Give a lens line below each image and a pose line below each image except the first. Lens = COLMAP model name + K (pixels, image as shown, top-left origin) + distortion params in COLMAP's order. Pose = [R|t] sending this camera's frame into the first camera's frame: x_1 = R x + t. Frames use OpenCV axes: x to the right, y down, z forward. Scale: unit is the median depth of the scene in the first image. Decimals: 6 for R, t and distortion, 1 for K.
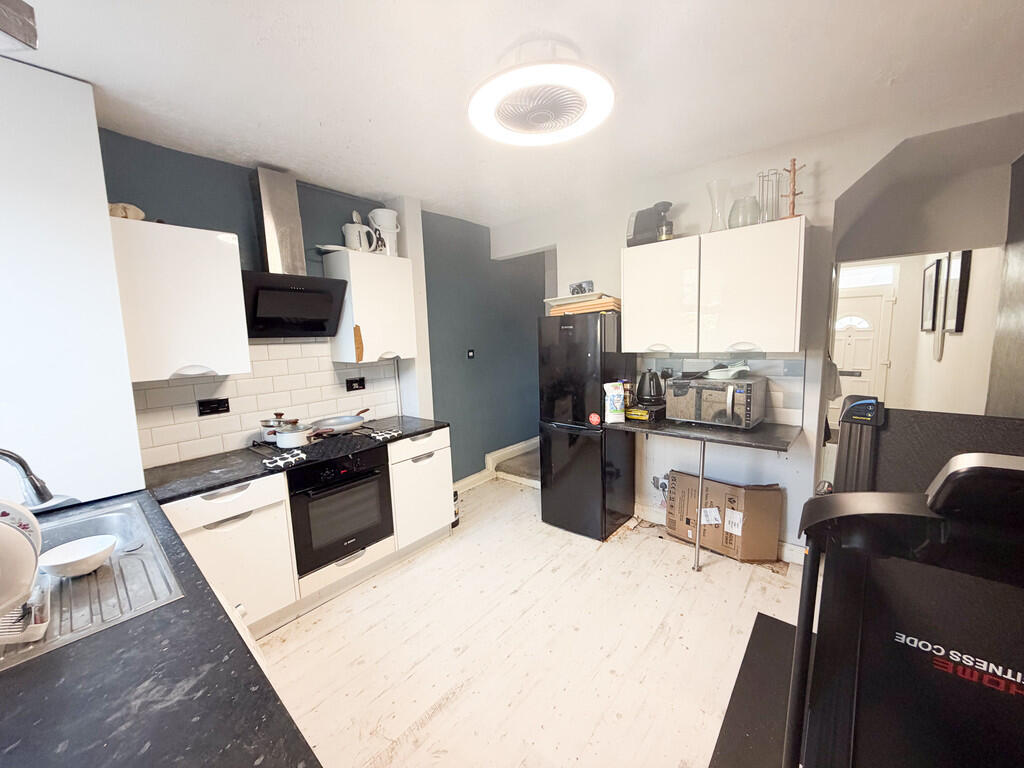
lens RADIAL K [[412.3, 0, 512.0], [0, 412.3, 384.0], [0, 0, 1]] dist [-0.000375, -0.000241]
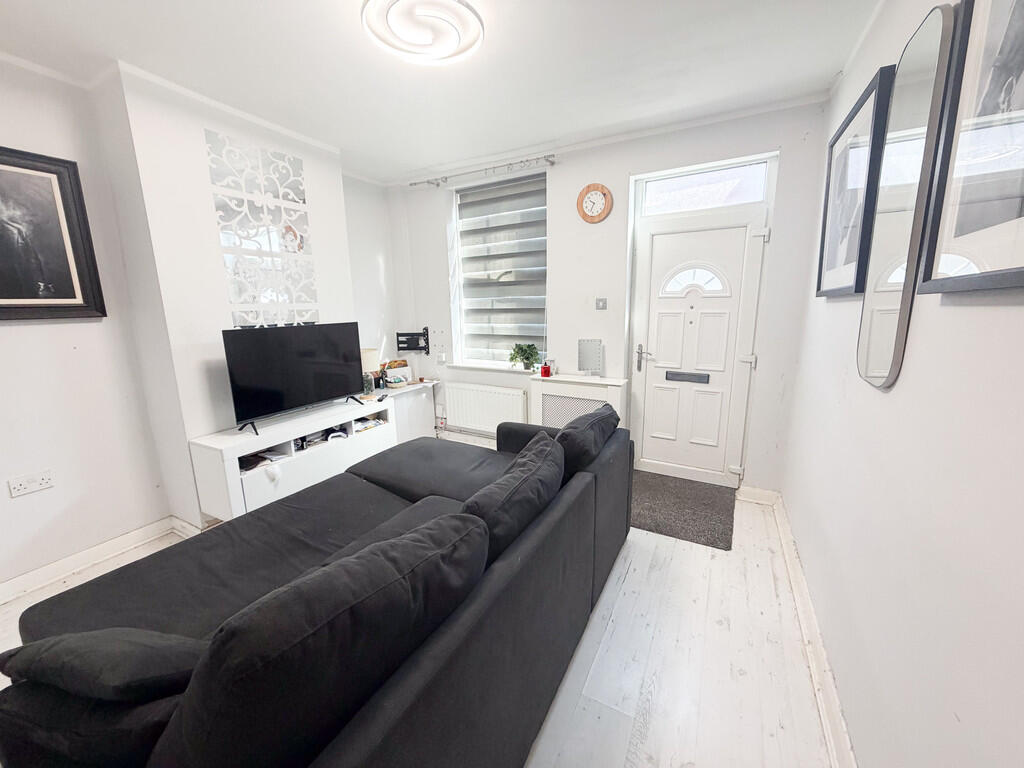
lens RADIAL K [[412.3, 0, 512.0], [0, 412.3, 384.0], [0, 0, 1]] dist [-0.000375, -0.000241]
pose [[0.979451, -0.038598, 0.197956, 0.587567], [0.023928, 0.996823, 0.075973, -0.075422], [-0.200260, -0.069676, 0.977262, 0.632771]]
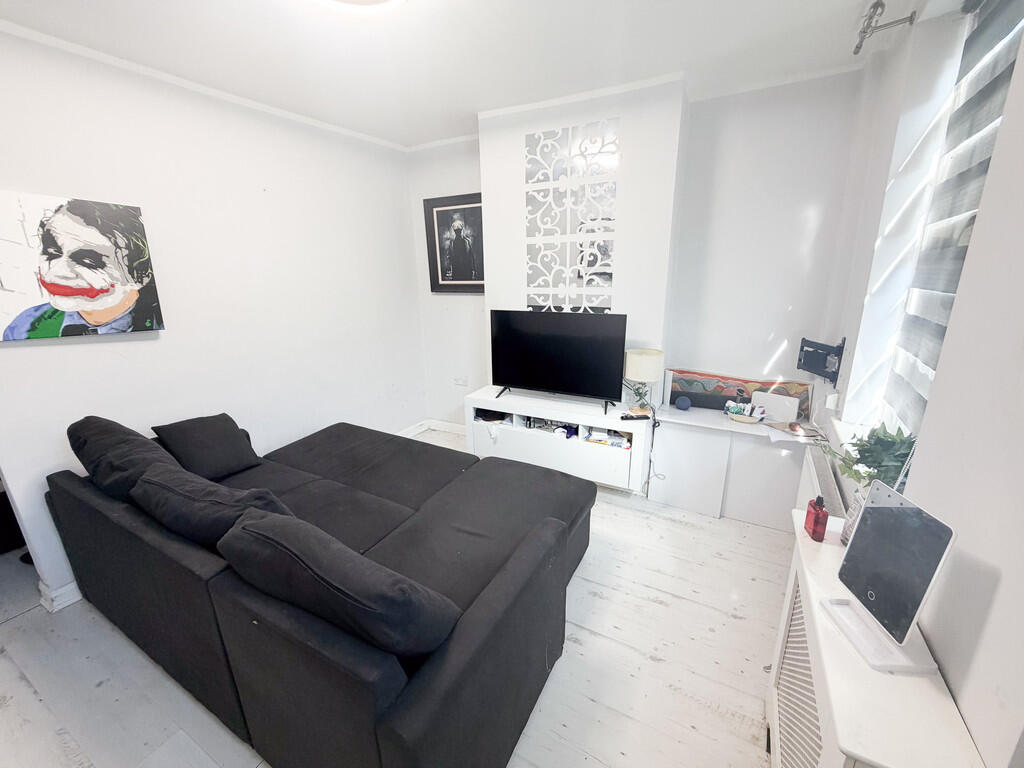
lens RADIAL K [[412.3, 0, 512.0], [0, 412.3, 384.0], [0, 0, 1]] dist [-0.000375, -0.000241]
pose [[0.180813, 0.276960, -0.943716, 0.997033], [-0.100213, 0.959726, 0.262458, -0.175375], [0.978399, 0.047117, 0.201286, 1.127410]]
